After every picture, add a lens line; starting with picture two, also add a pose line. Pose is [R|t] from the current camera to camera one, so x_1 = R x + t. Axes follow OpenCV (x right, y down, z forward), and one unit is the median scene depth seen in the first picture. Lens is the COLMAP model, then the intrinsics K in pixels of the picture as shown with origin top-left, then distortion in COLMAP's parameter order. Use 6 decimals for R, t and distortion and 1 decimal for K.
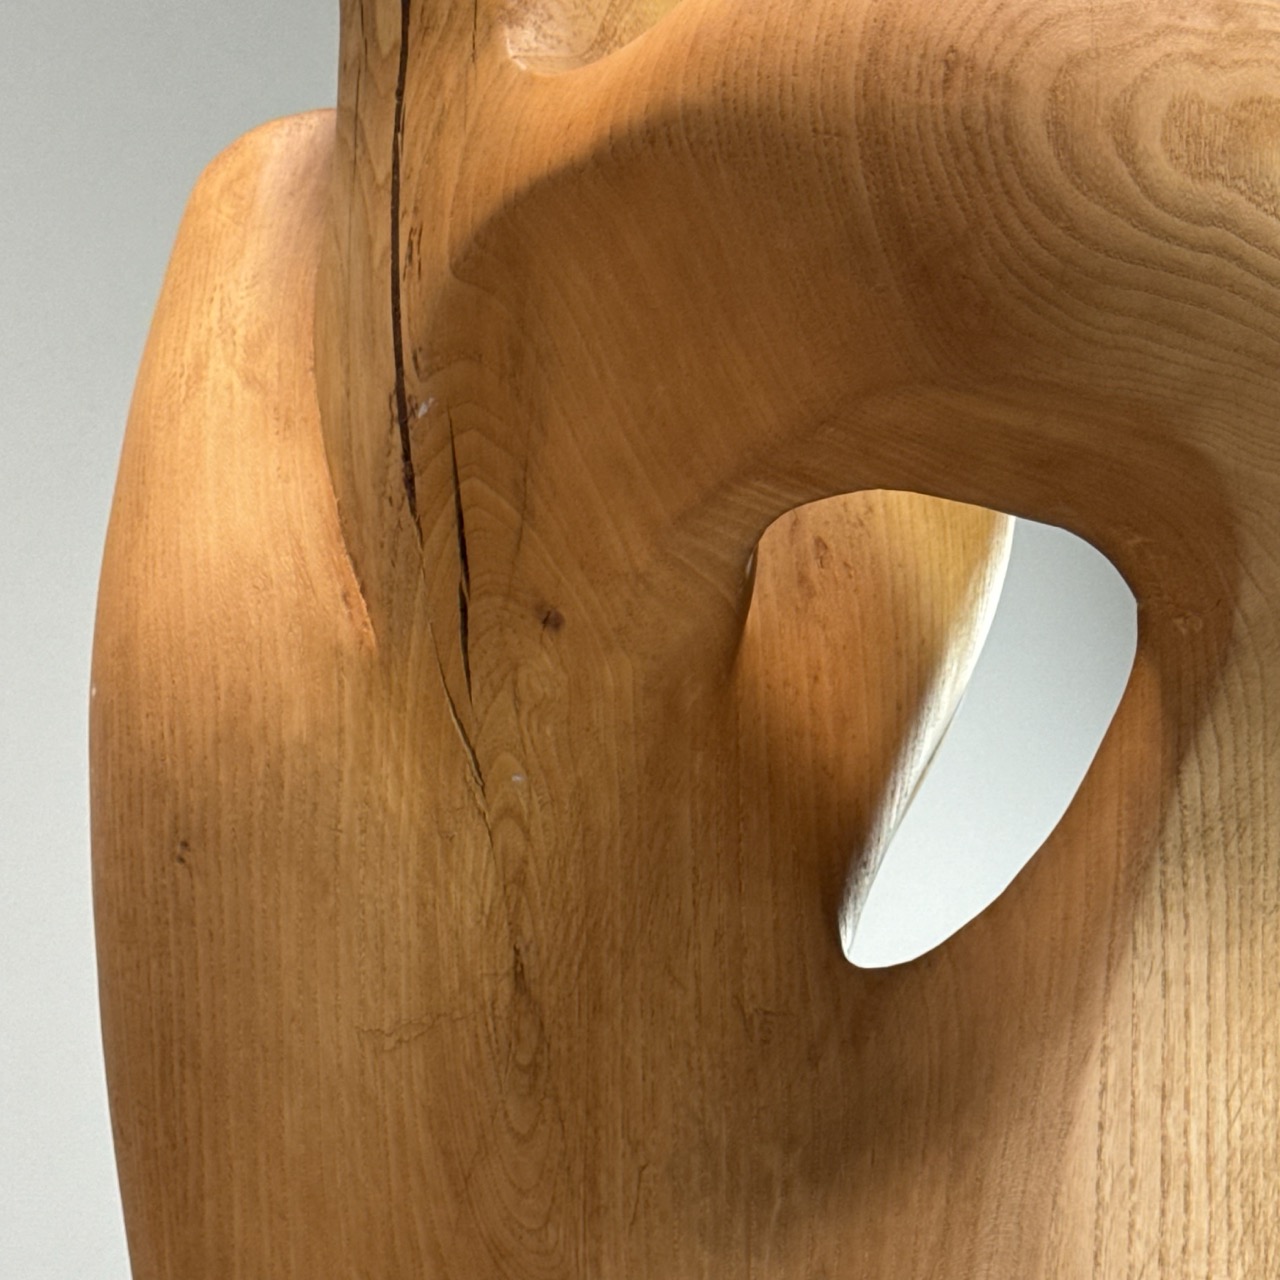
lens RADIAL K [[3750.0, 0, 643.5], [0, 3750.0, 640.6], [0, 0, 1]] dist [0.093862, 0.000000]
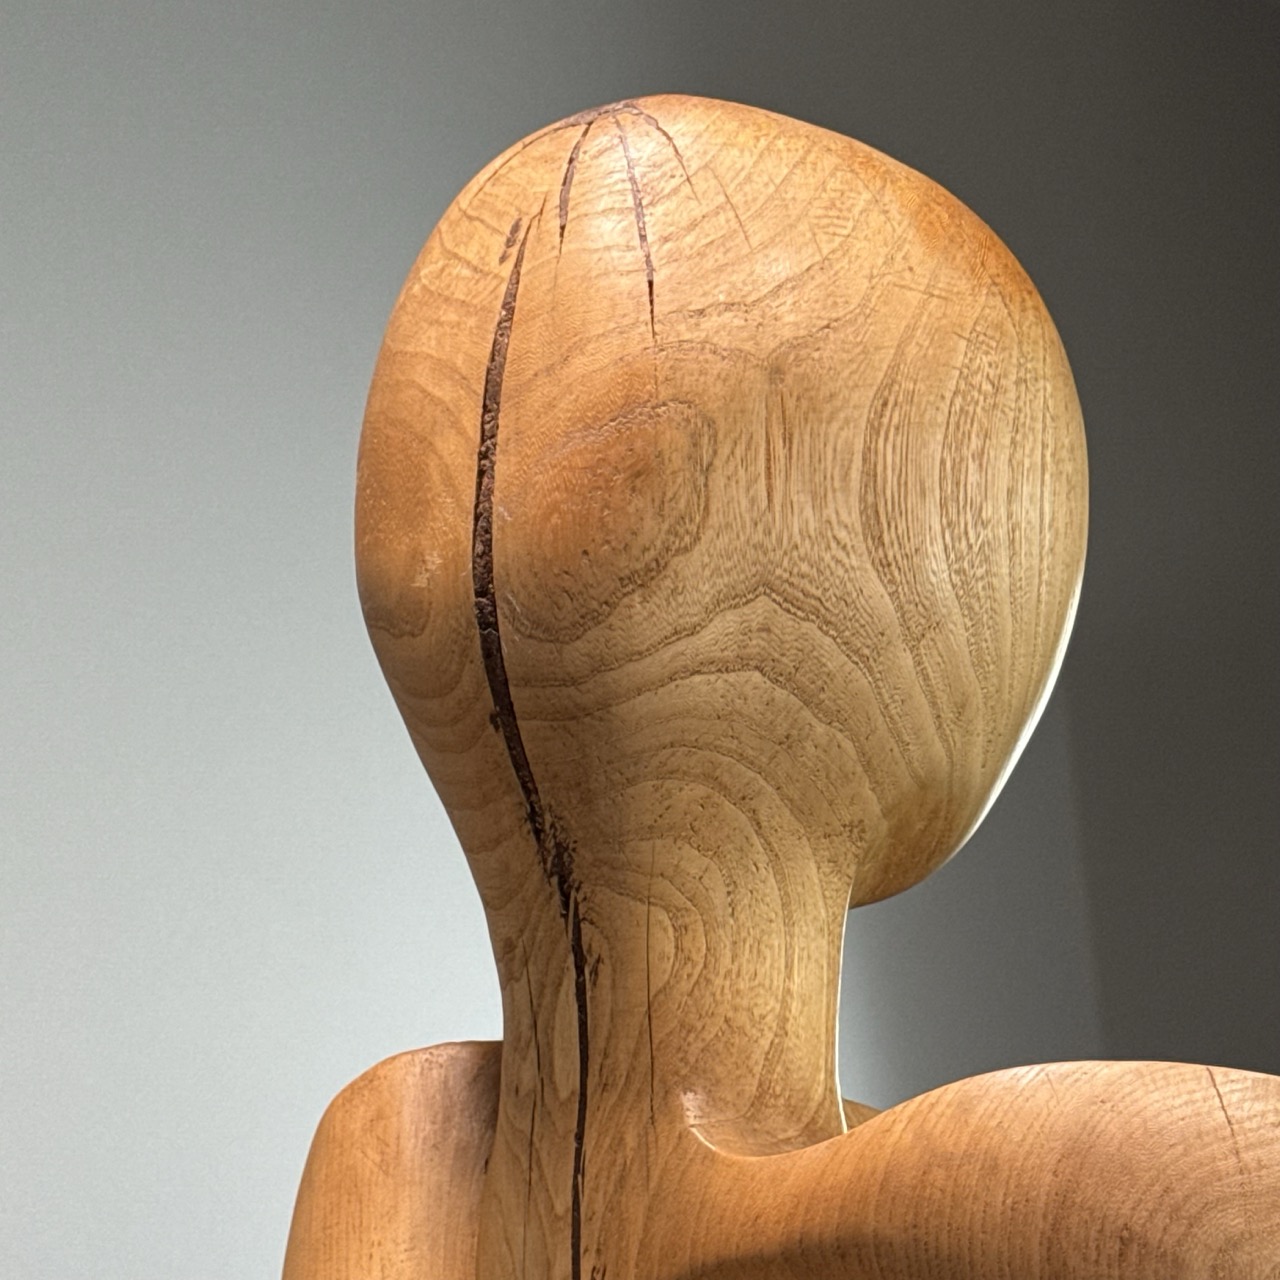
lens RADIAL K [[3750.0, 0, 635.0], [0, 3750.0, 639.2], [0, 0, 1]] dist [0.093862, 0.000000]
pose [[0.993155, 0.000659, 0.116803, -0.183613], [-0.002919, 0.999812, 0.019182, -0.323410], [-0.116768, -0.019392, 0.992970, -0.120976]]
